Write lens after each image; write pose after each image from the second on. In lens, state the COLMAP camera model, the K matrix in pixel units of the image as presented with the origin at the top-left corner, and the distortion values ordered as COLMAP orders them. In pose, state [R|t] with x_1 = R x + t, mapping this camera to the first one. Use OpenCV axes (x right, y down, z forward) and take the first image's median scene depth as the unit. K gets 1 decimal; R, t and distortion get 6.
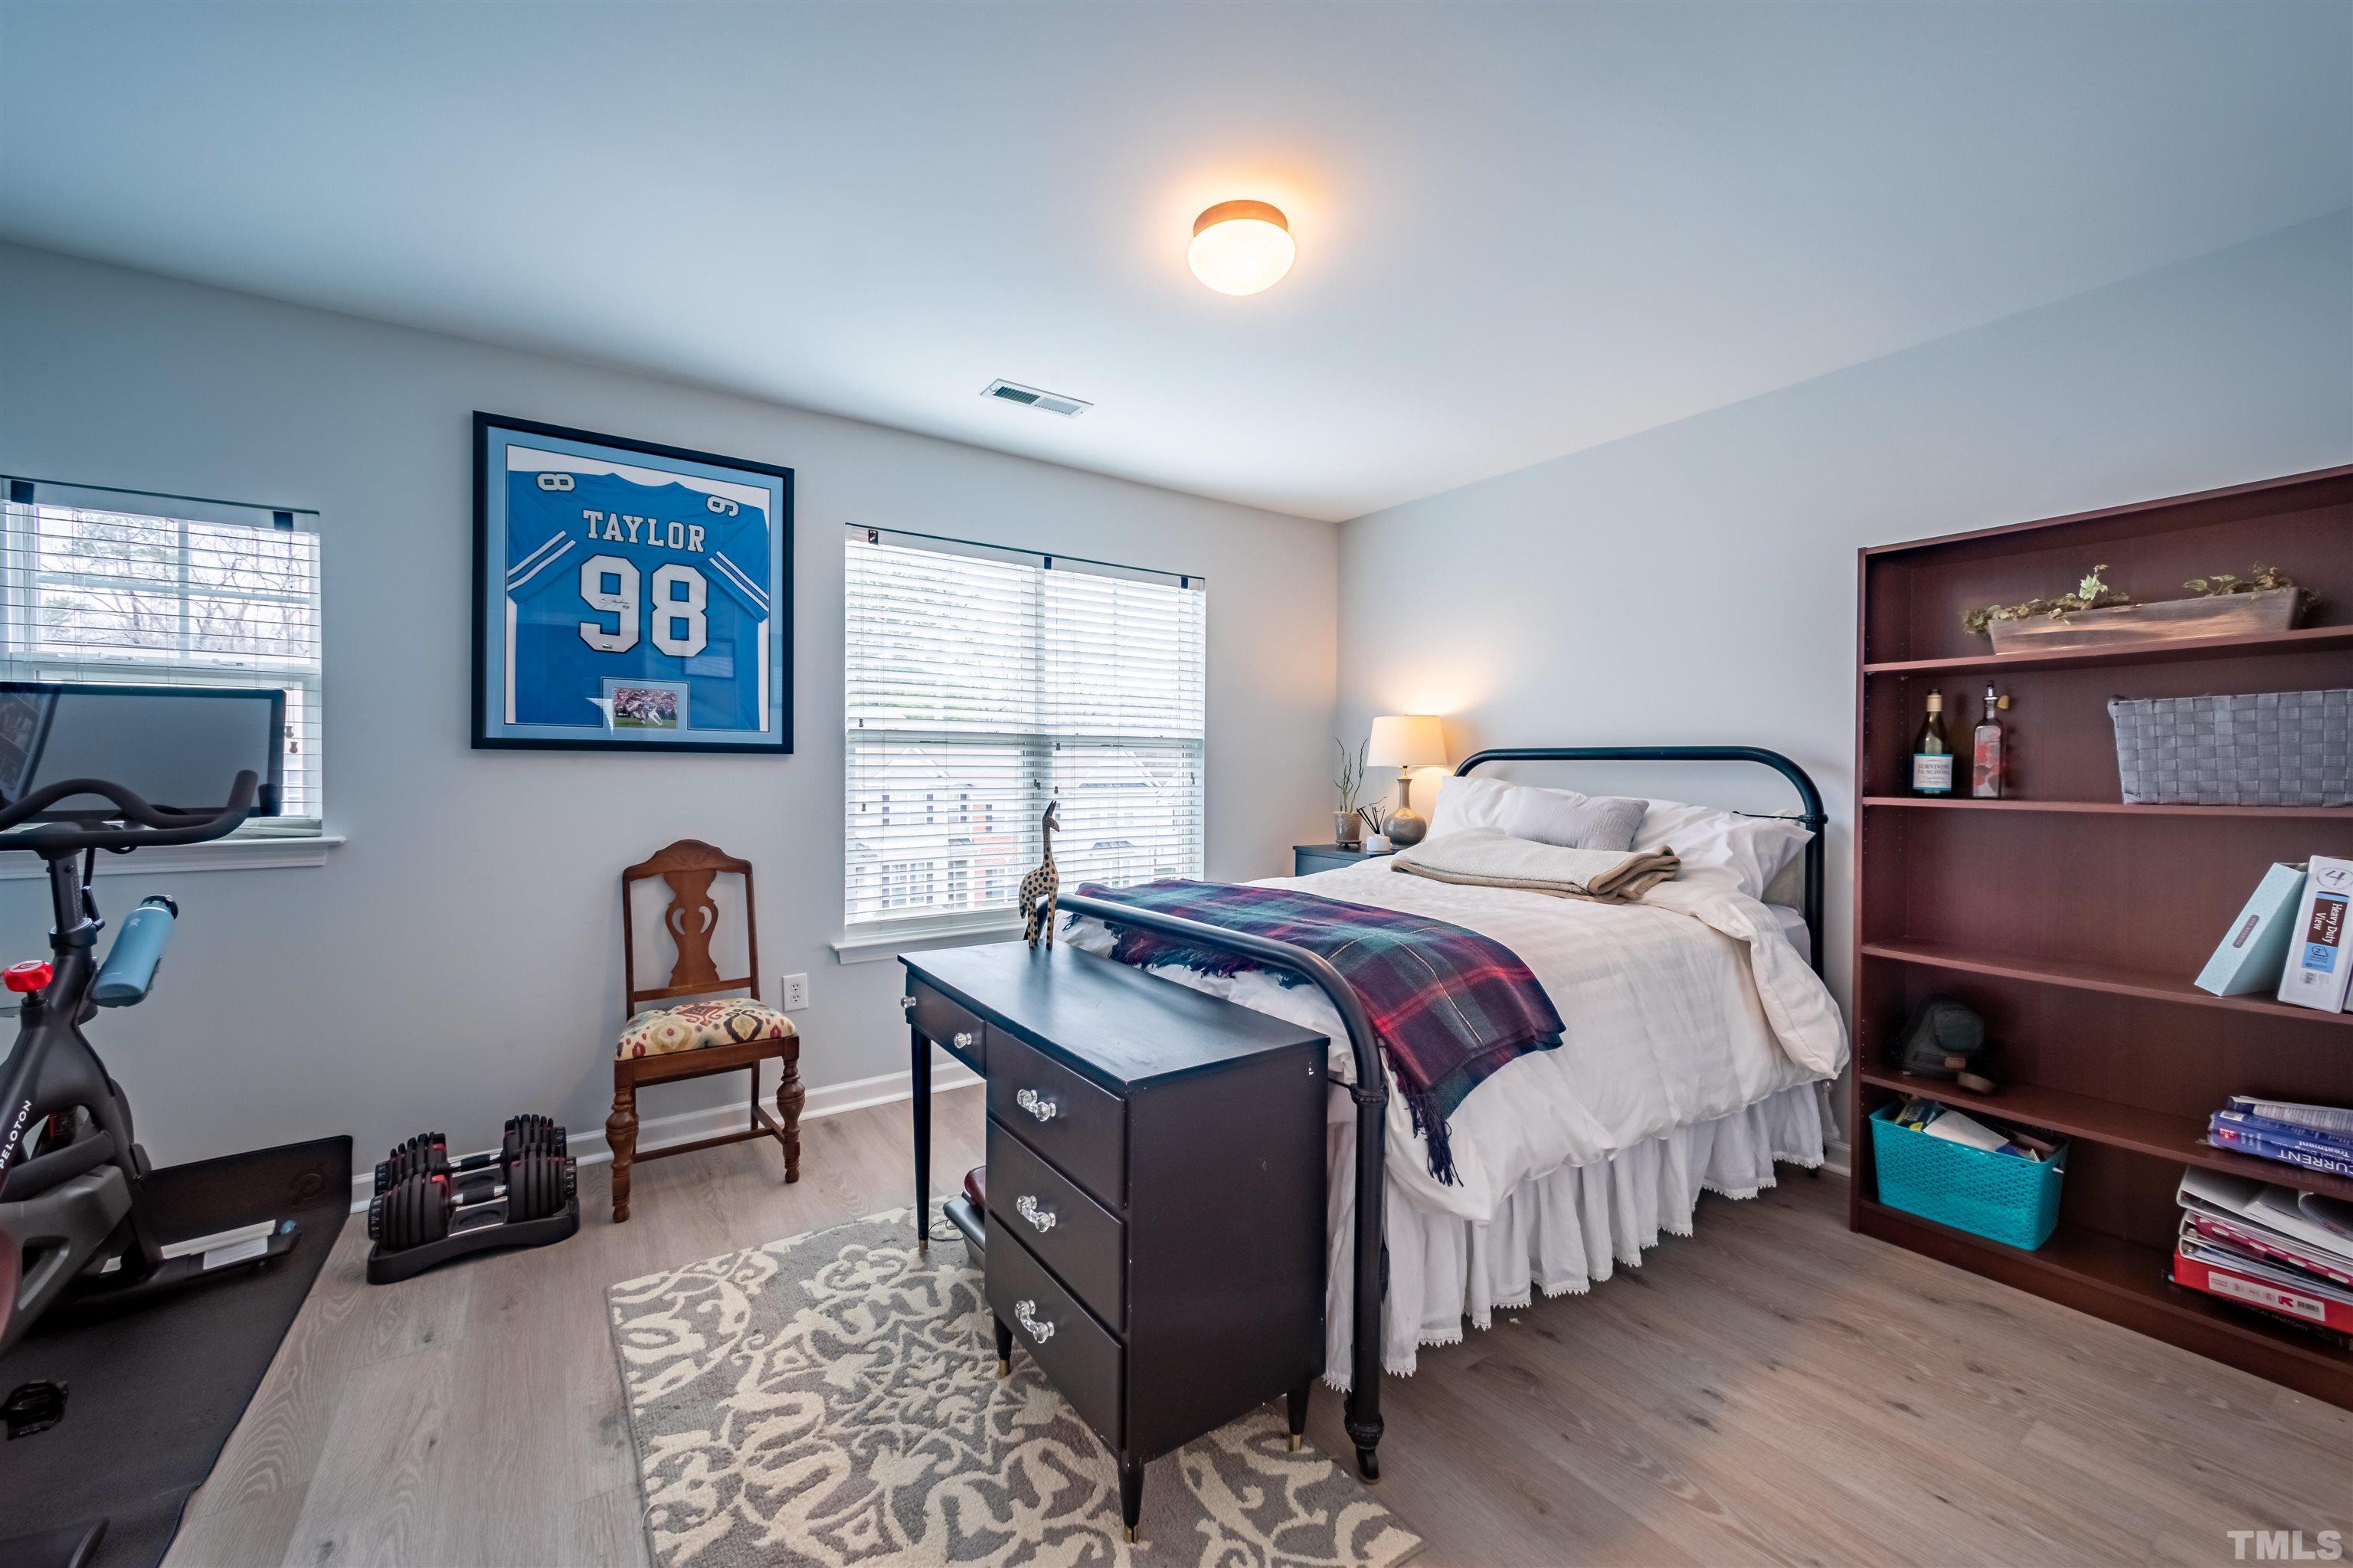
lens RADIAL K [[913.4, 0, 1179.5], [0, 913.4, 779.4], [0, 0, 1]] dist [-0.002820, 0.003247]
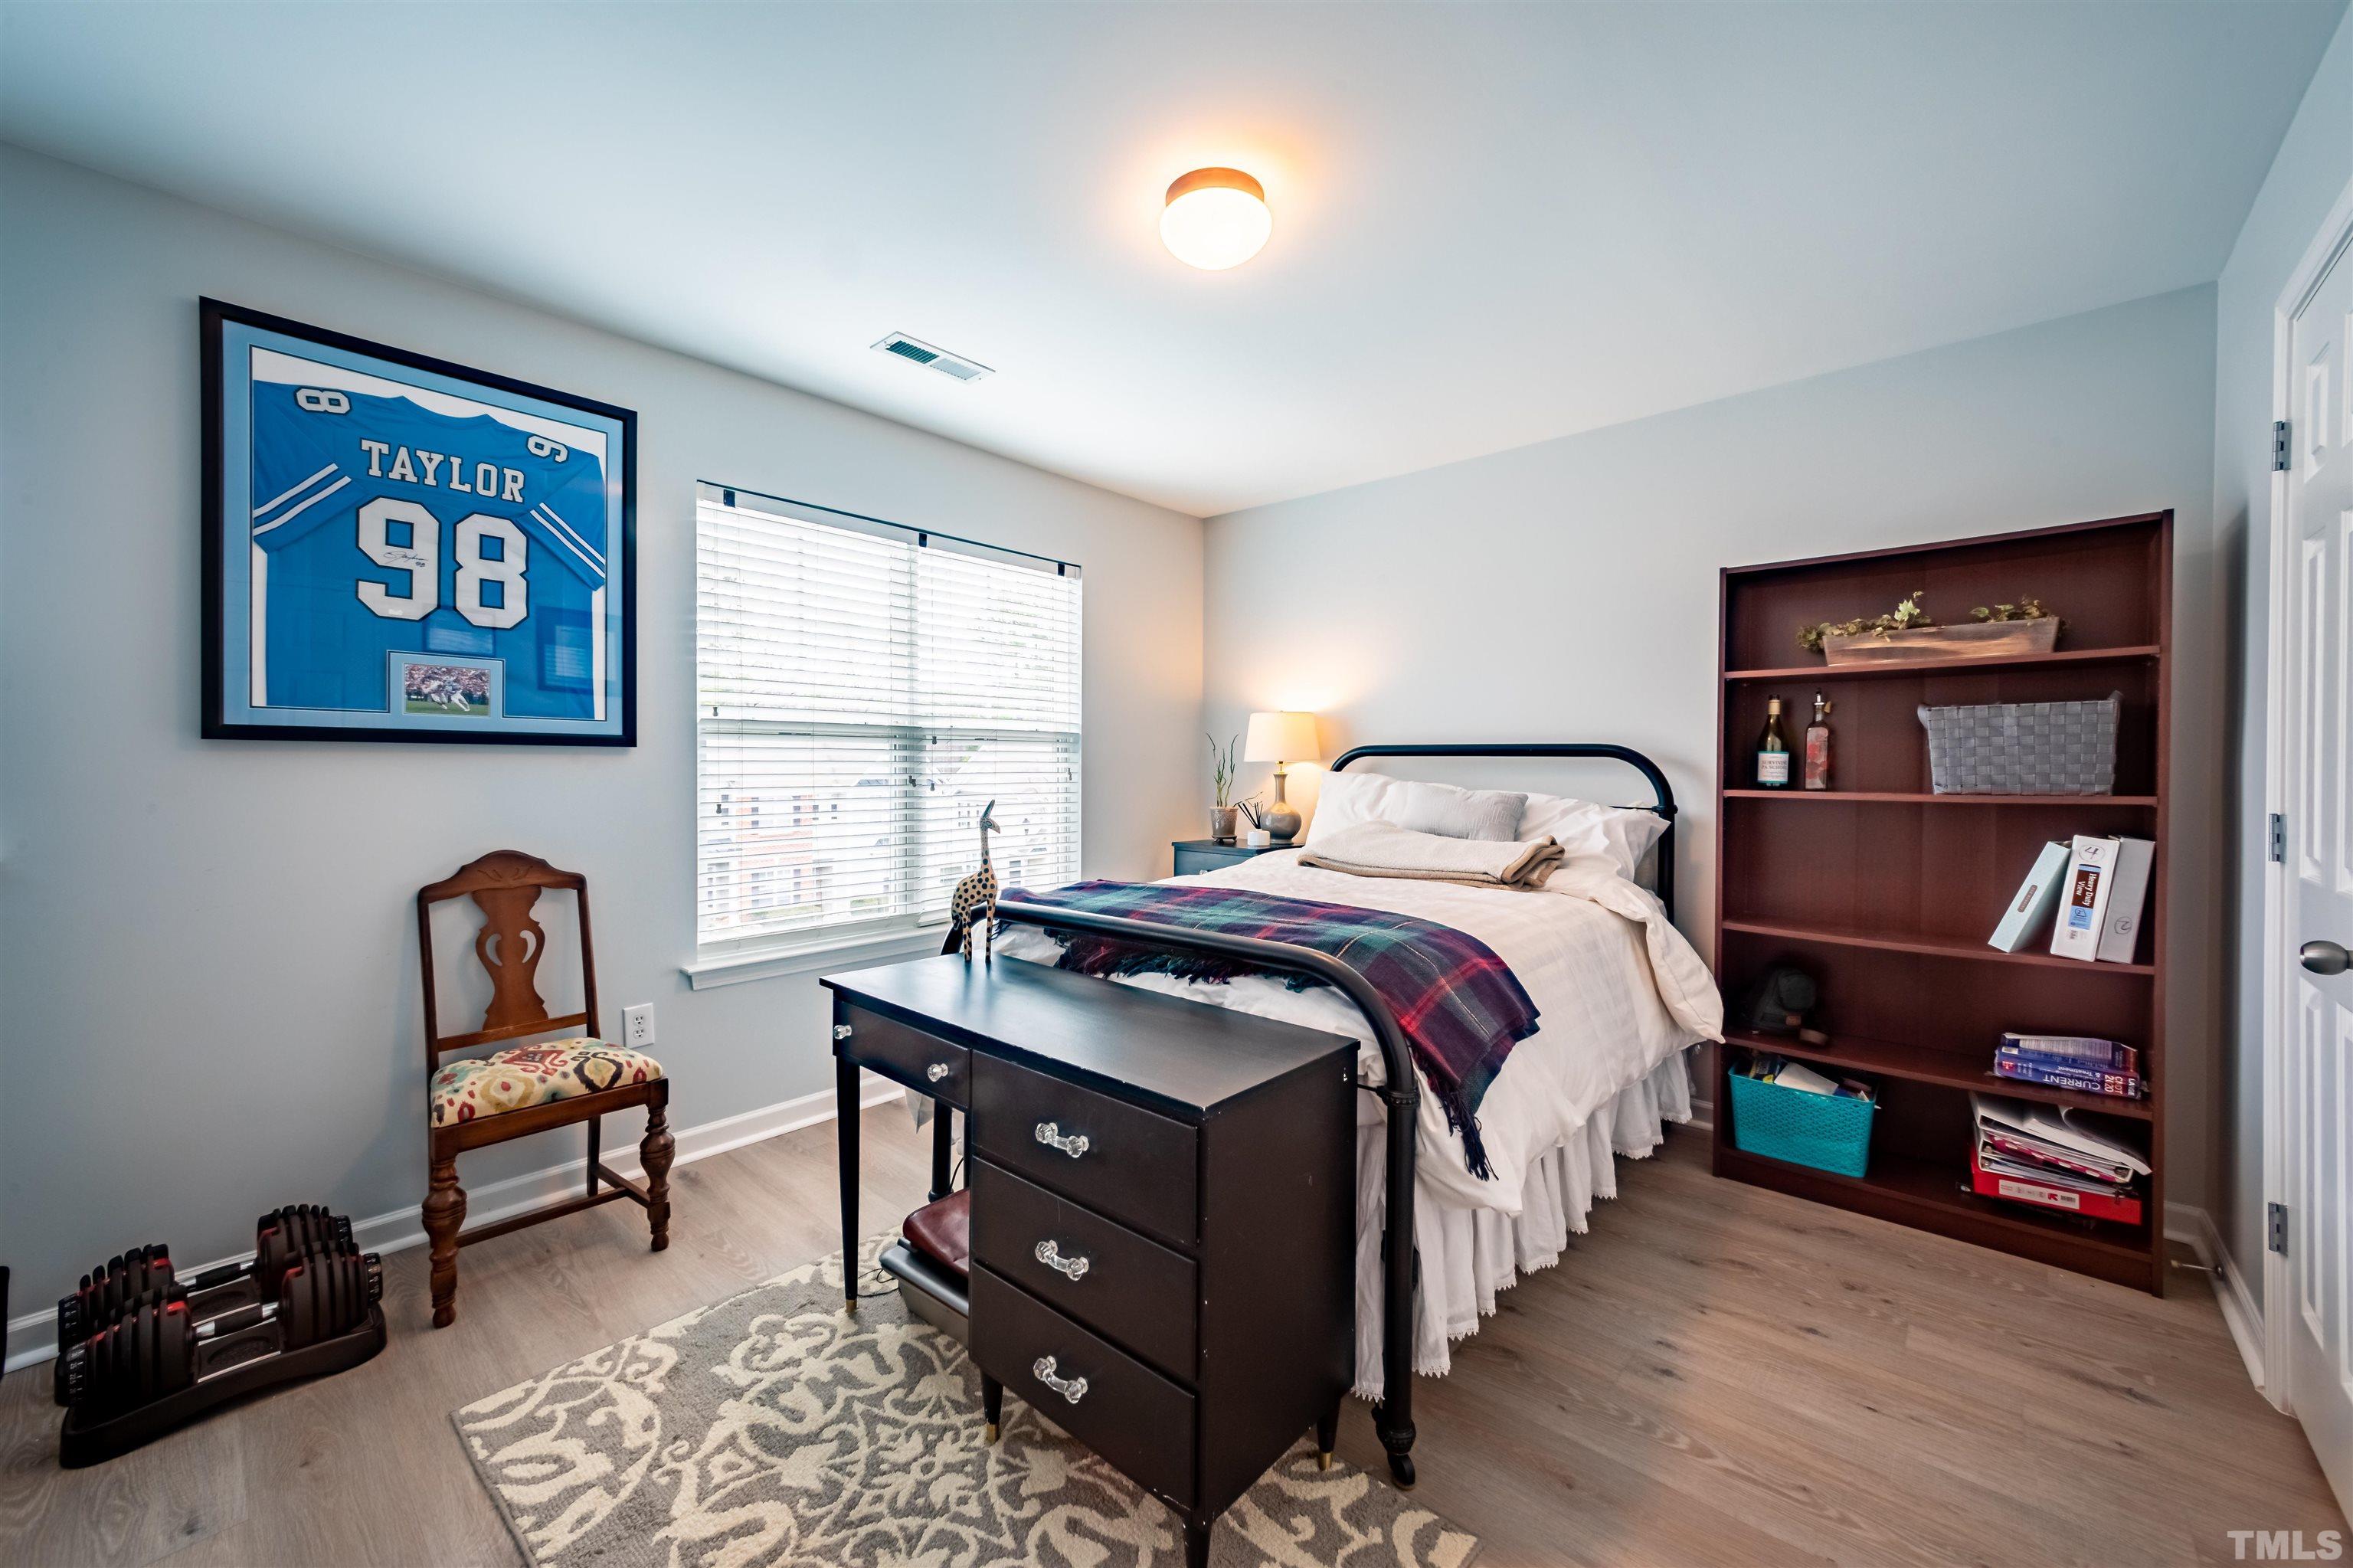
lens RADIAL K [[913.4, 0, 1173.3], [0, 913.4, 778.2], [0, 0, 1]] dist [-0.002820, 0.003247]
pose [[0.972154, -0.003713, 0.234315, -0.187004], [0.002499, 0.999982, 0.005479, -0.002793], [-0.234331, -0.004740, 0.972145, 0.072620]]
